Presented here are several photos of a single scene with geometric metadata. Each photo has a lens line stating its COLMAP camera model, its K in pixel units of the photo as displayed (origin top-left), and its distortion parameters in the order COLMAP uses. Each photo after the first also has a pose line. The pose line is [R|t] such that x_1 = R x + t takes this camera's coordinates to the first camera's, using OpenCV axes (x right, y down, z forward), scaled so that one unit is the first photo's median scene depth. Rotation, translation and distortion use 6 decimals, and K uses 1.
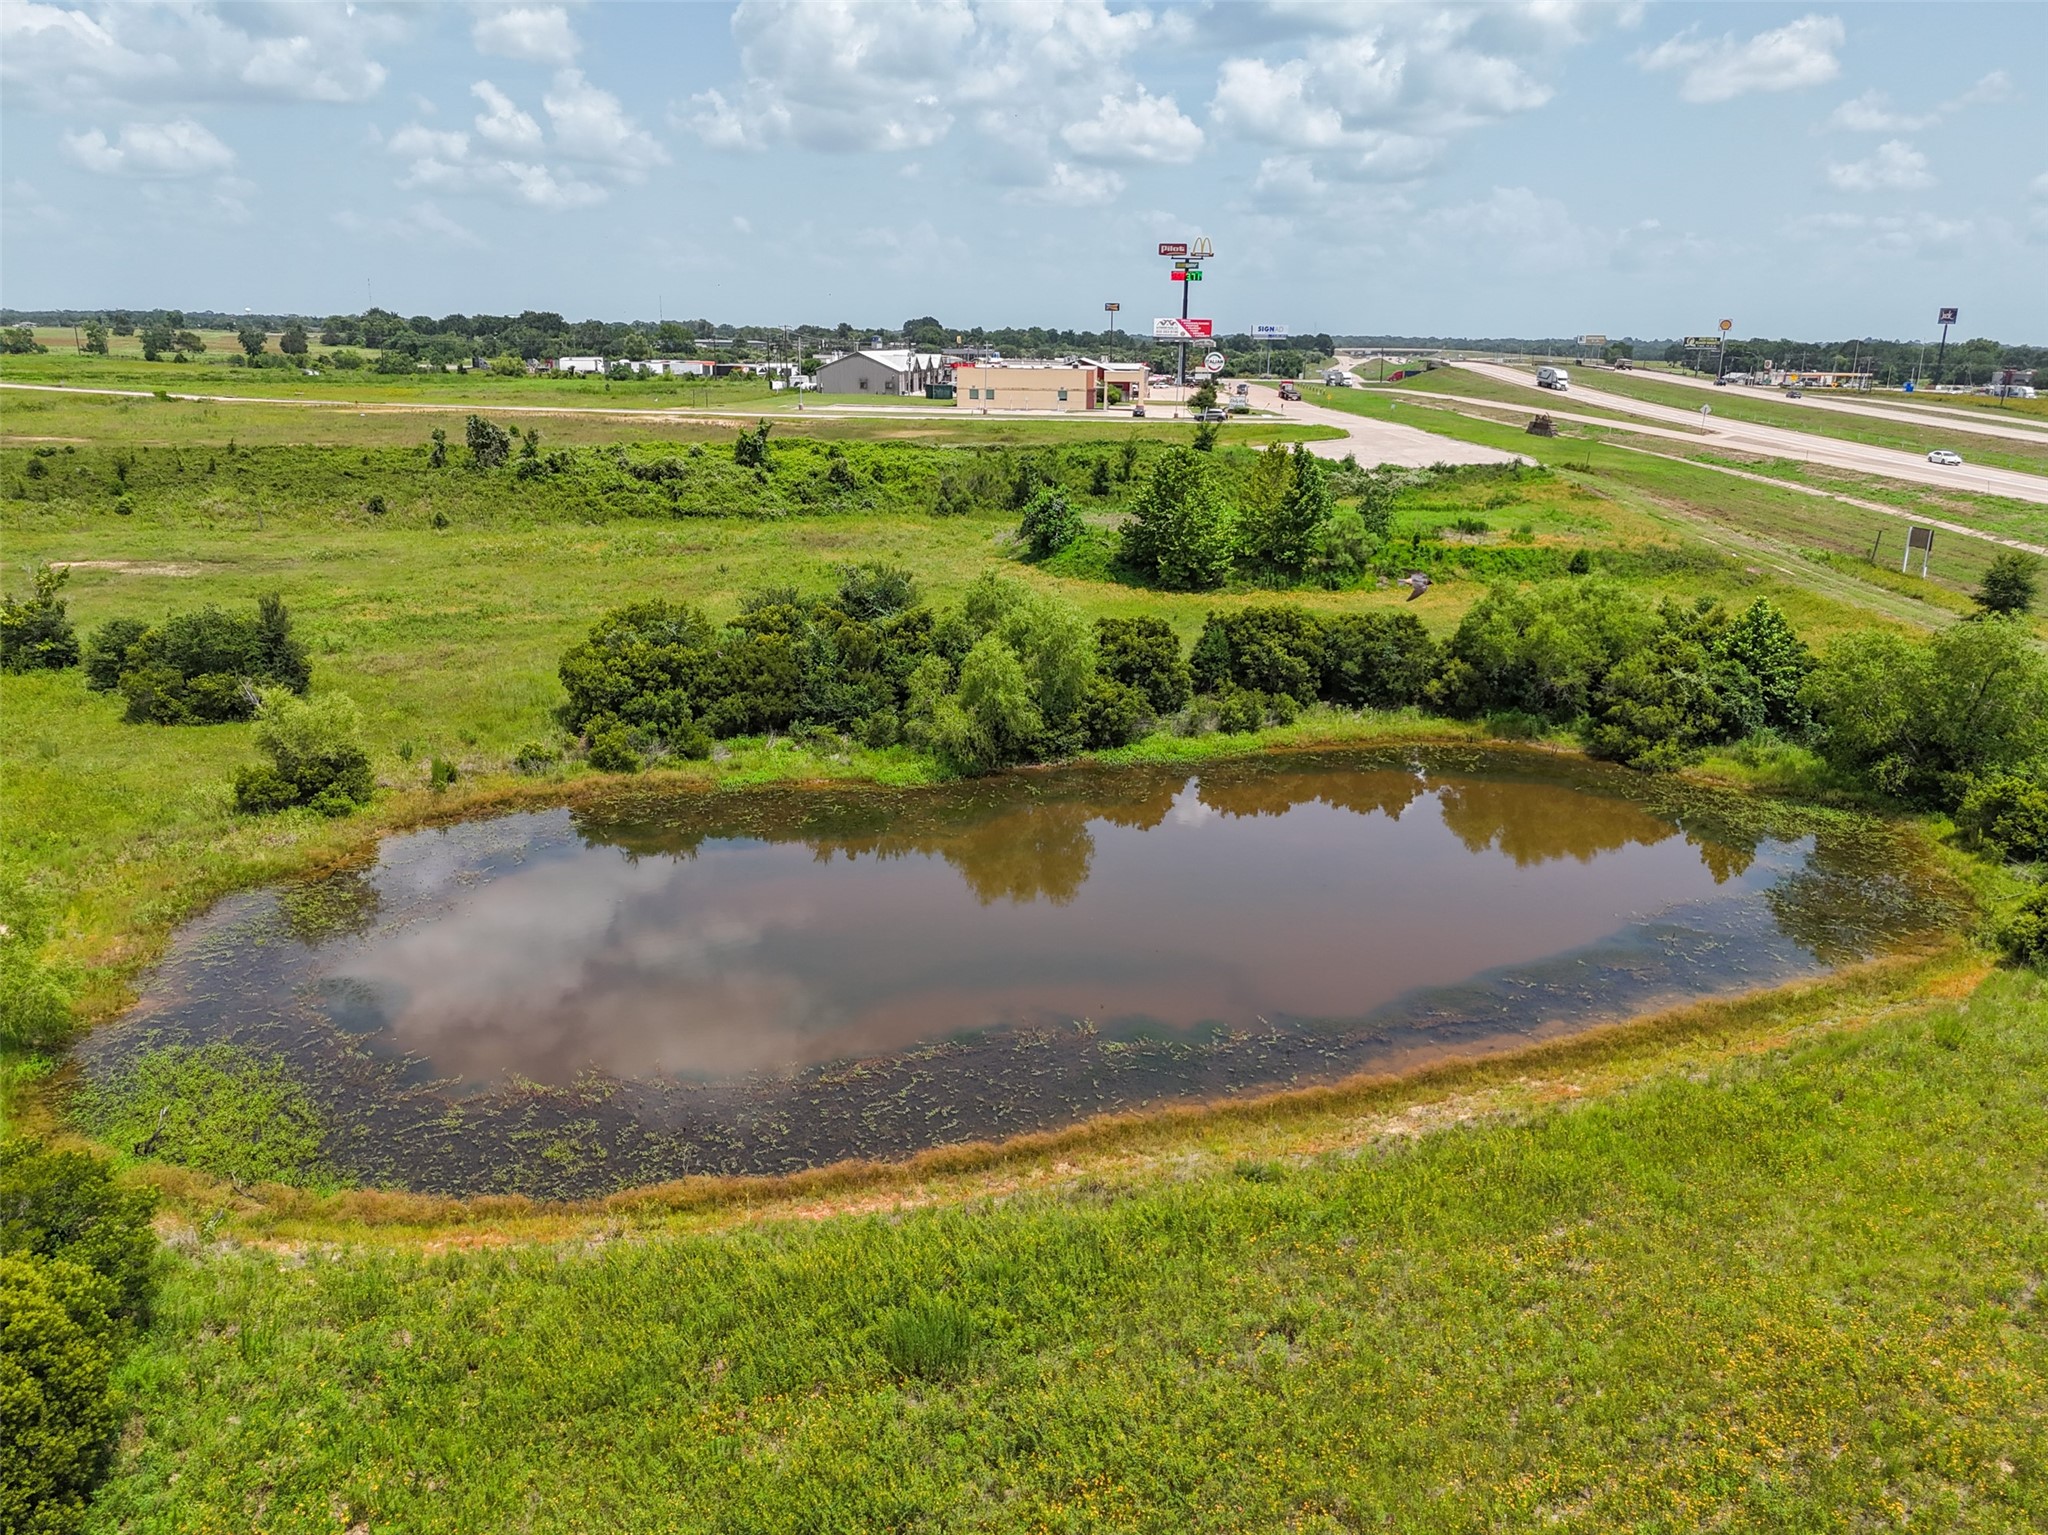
lens RADIAL K [[1533.5, 0, 1031.9], [0, 1533.5, 768.0], [0, 0, 1]] dist [0.071116, -0.063851]
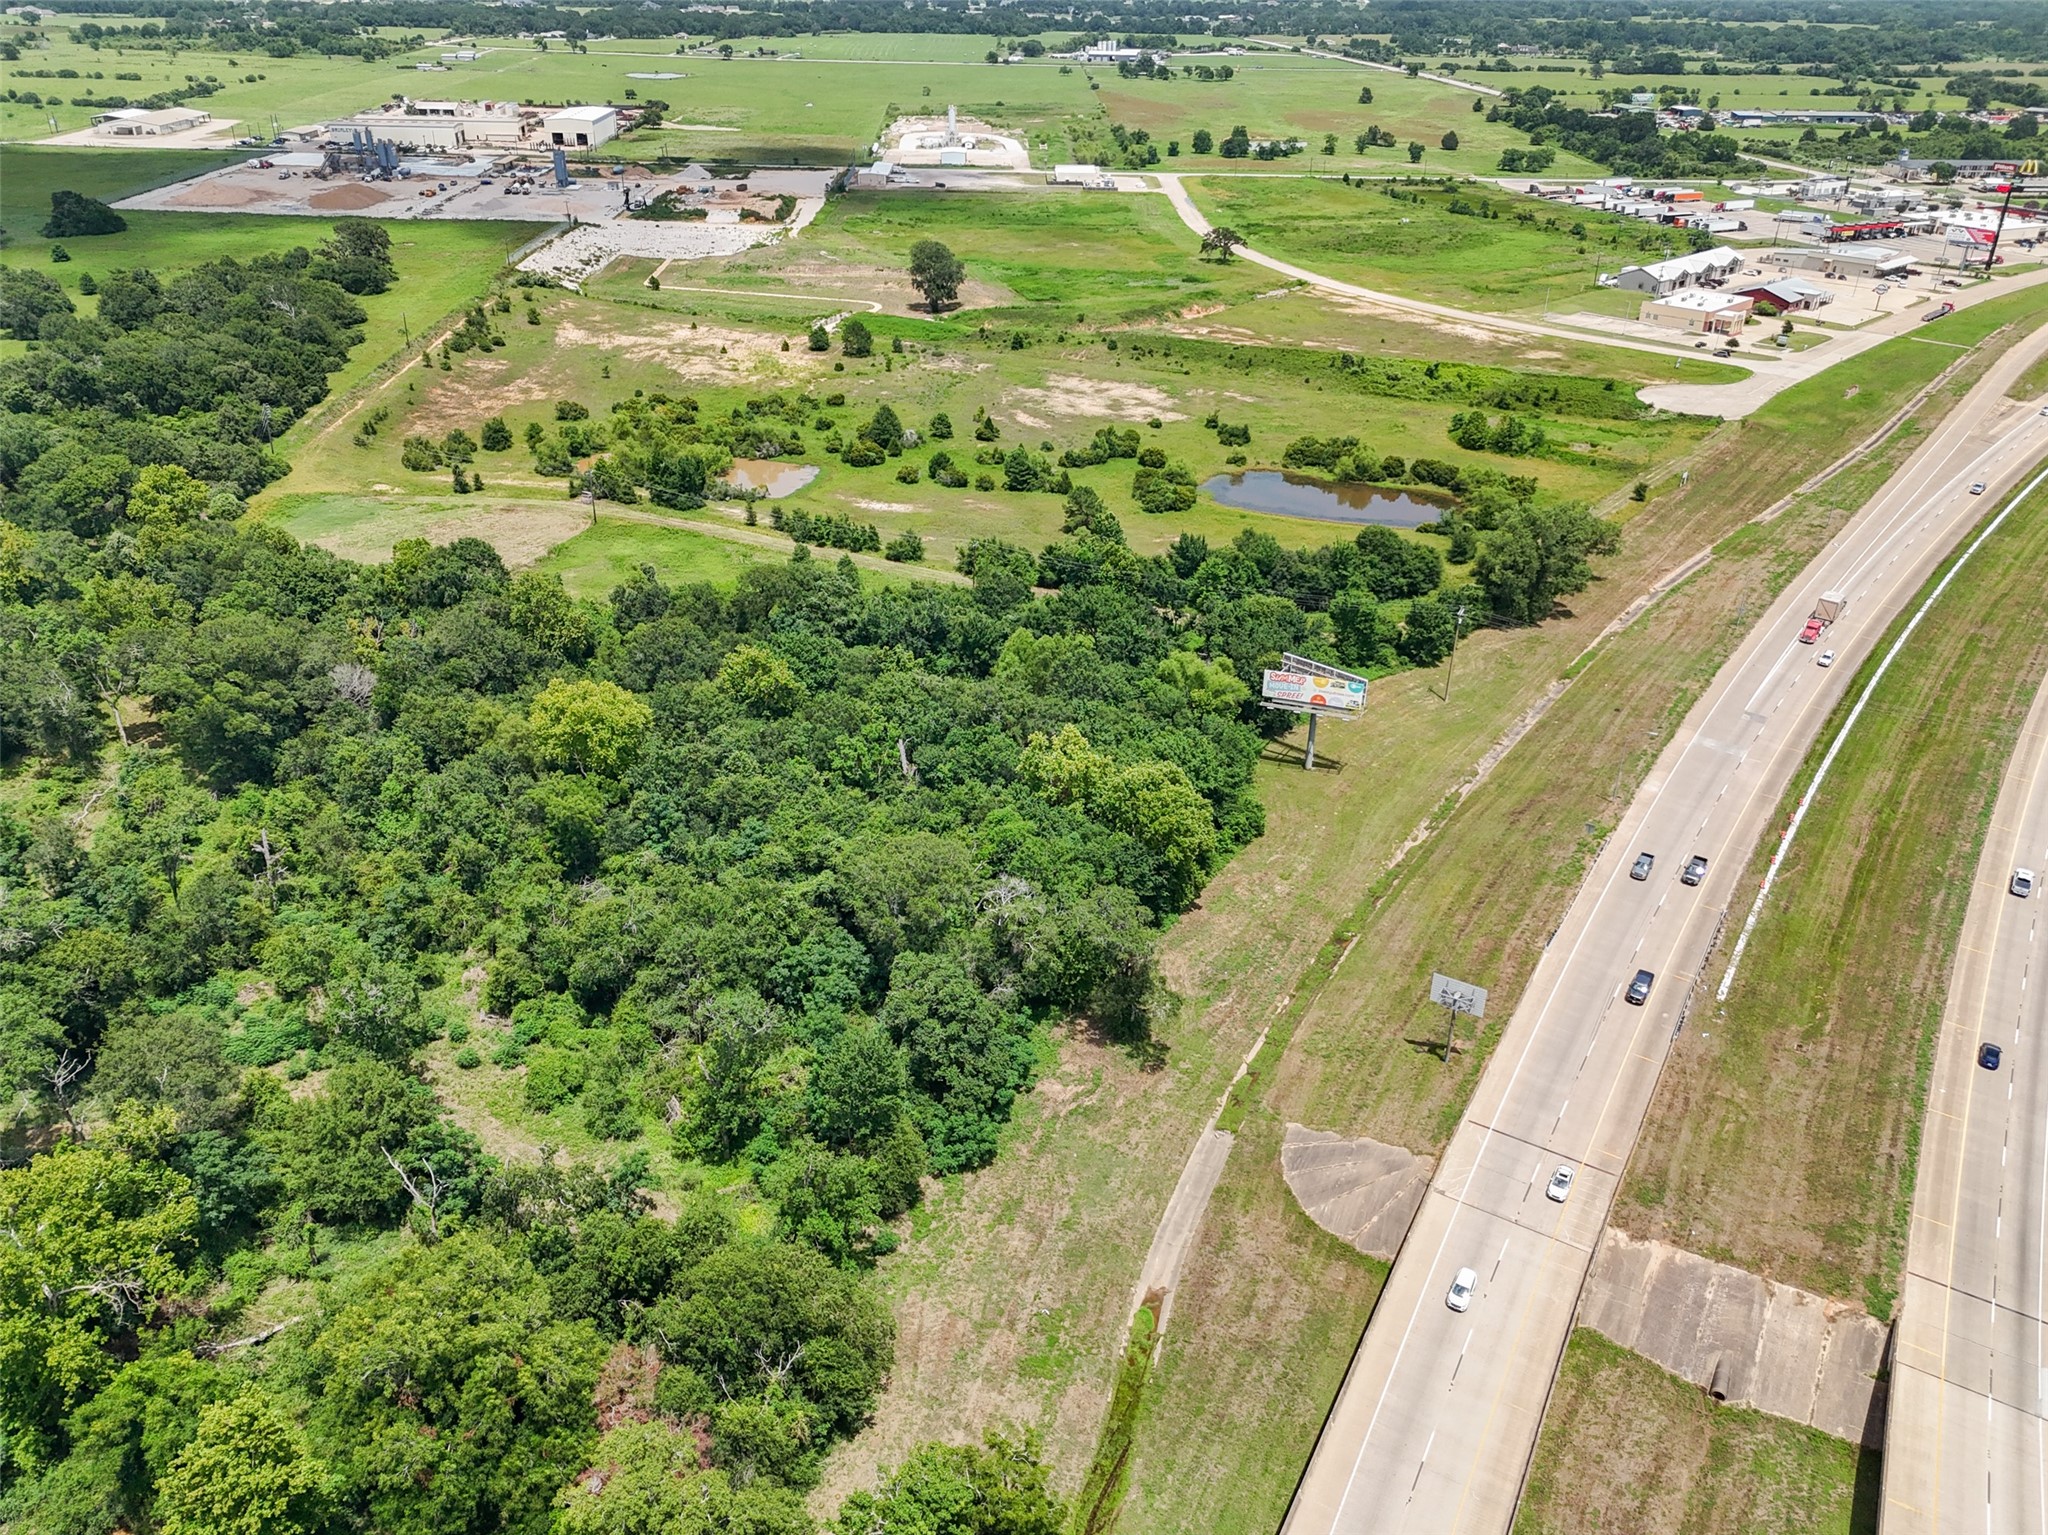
lens RADIAL K [[1567.2, 0, 1033.8], [0, 1567.2, 765.1], [0, 0, 1]] dist [0.060392, -0.045478]
pose [[0.737169, 0.308115, -0.601371, 2.537702], [-0.184868, 0.947994, 0.259096, -0.257099], [0.649927, -0.079823, 0.755793, -3.596673]]
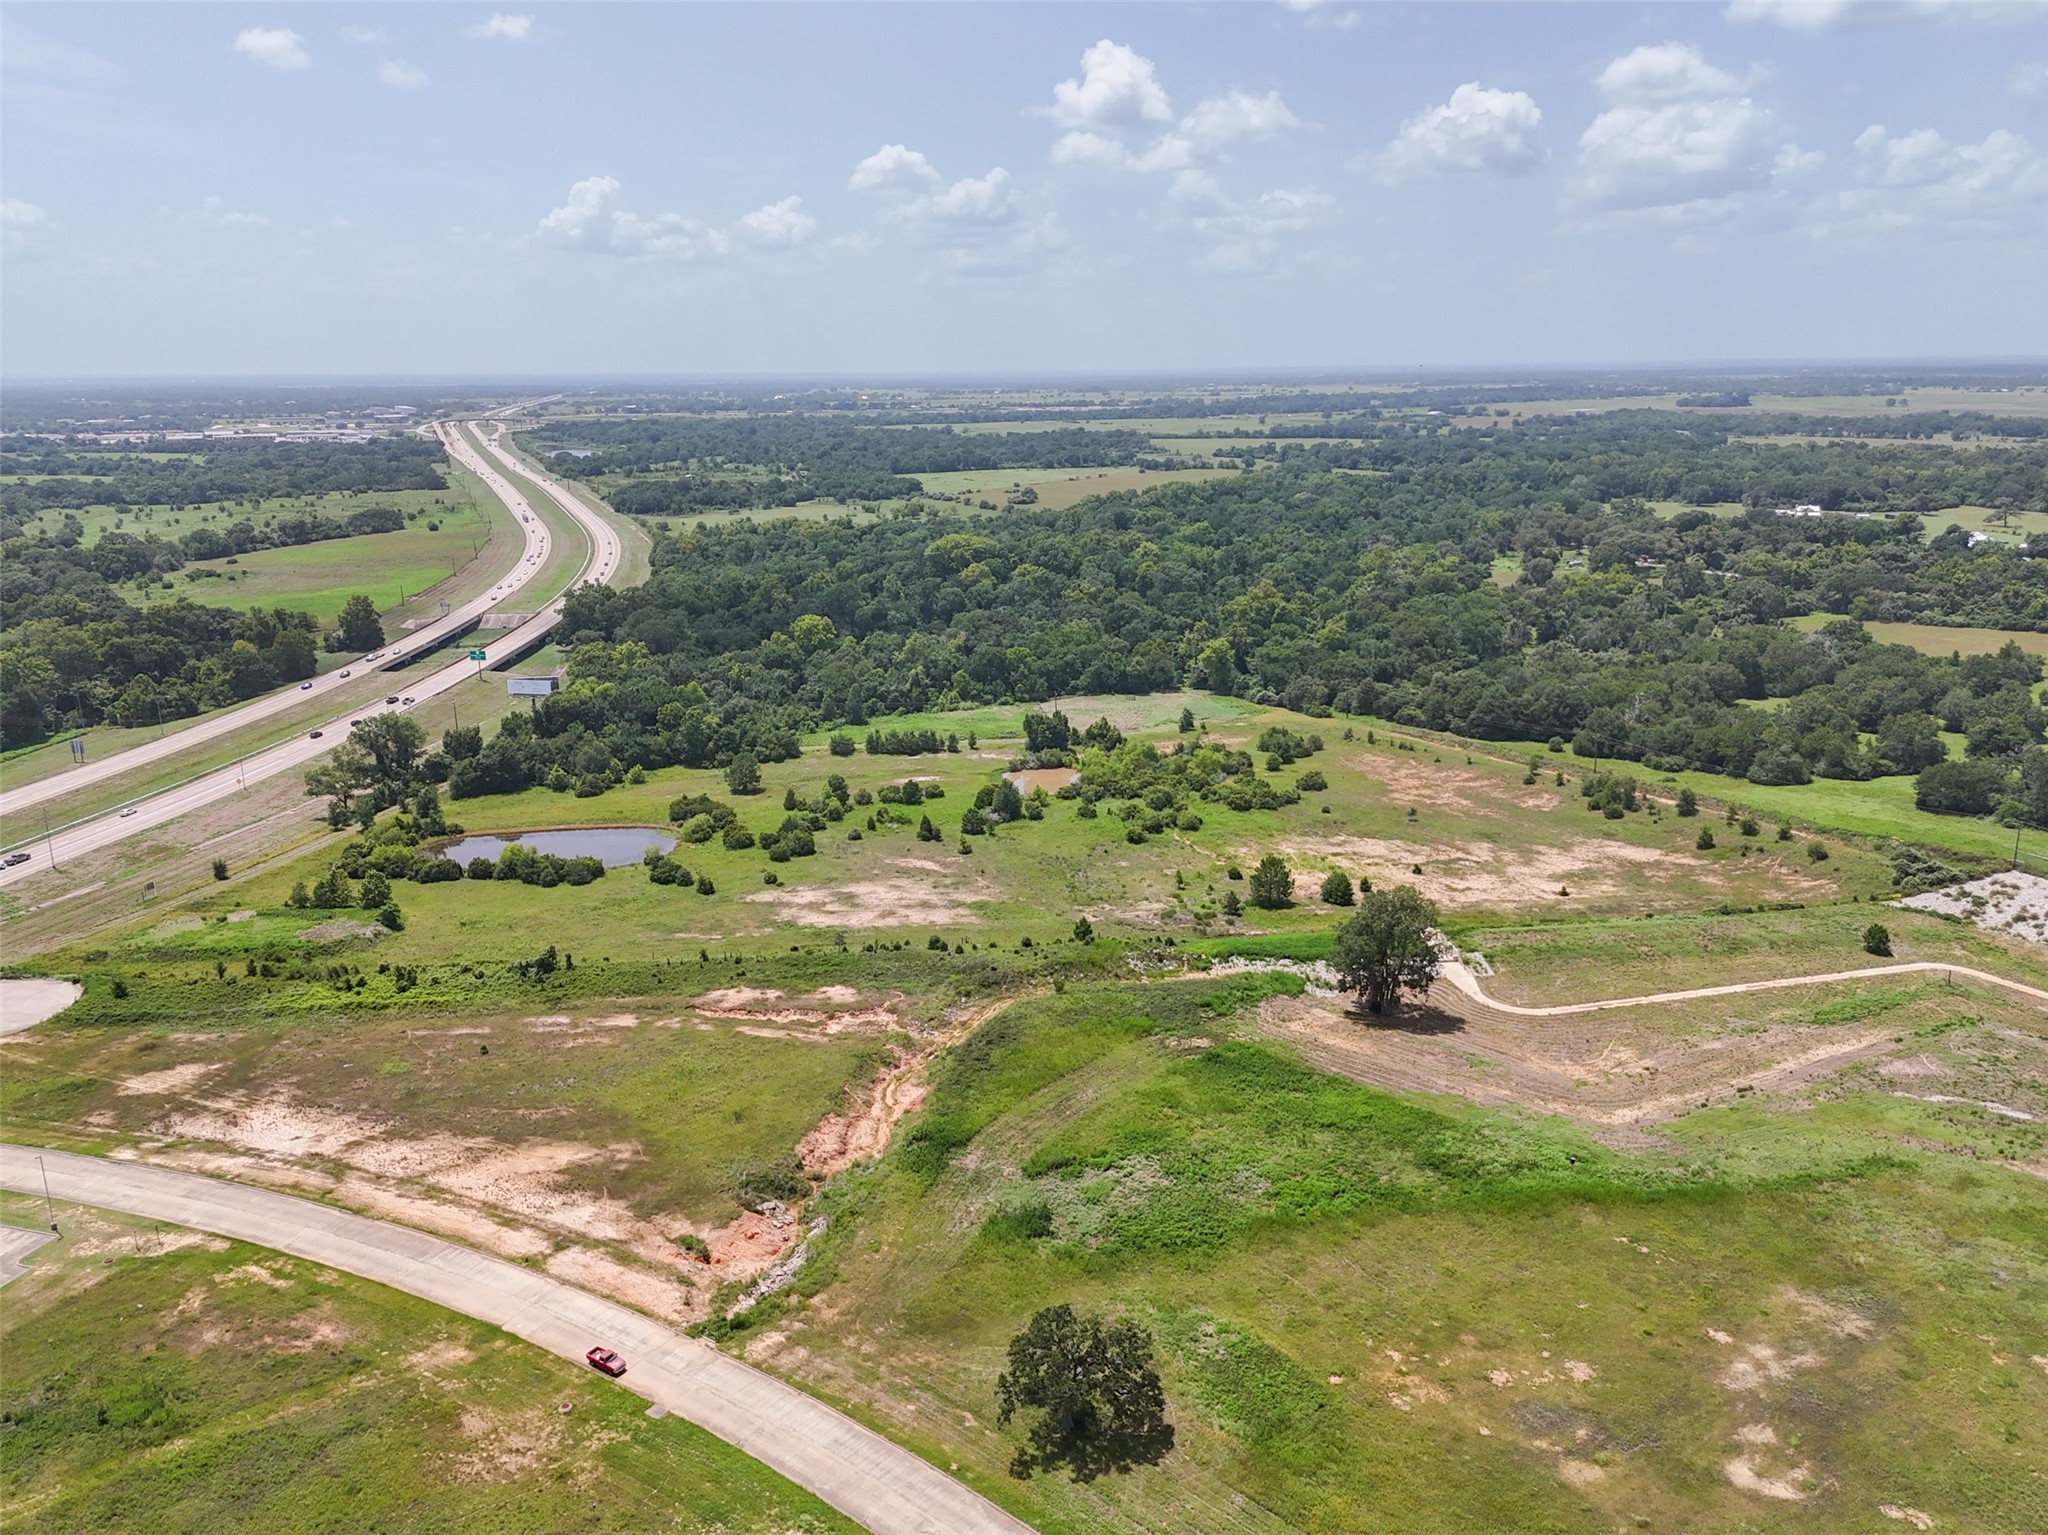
lens RADIAL K [[1533.5, 0, 1031.9], [0, 1533.5, 768.0], [0, 0, 1]] dist [0.071116, -0.063851]
pose [[-0.972641, -0.062140, 0.223847, -2.557066], [0.060837, 0.861804, 0.503580, -2.567592], [-0.224205, 0.503421, -0.834445, 4.374870]]
